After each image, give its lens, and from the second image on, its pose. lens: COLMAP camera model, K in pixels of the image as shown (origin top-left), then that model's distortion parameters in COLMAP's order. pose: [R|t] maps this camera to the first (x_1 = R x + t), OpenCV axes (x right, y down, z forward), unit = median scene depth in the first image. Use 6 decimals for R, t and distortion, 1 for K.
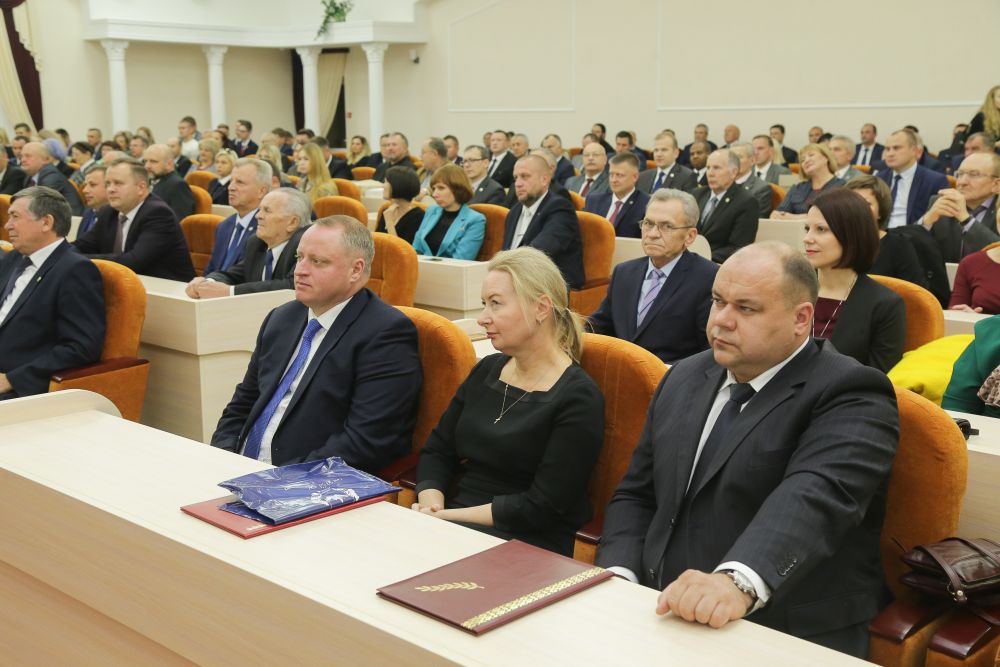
lens RADIAL K [[1221.0, 0, 499.9], [0, 1221.0, 372.1], [0, 0, 1]] dist [0.091263, 0.011742]
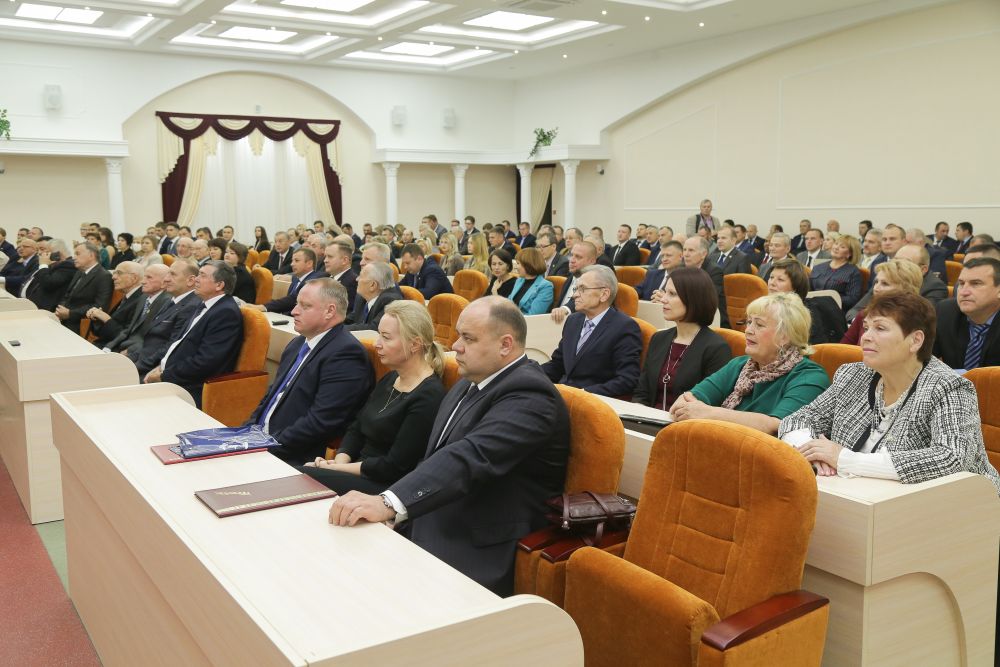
lens RADIAL K [[947.6, 0, 500.0], [0, 947.6, 333.5], [0, 0, 1]] dist [-0.011015, -0.004435]
pose [[0.973889, 0.027055, -0.225409, 0.173050], [-0.044496, 0.996364, -0.072657, 0.009907], [0.222623, 0.080790, 0.971551, -0.057597]]
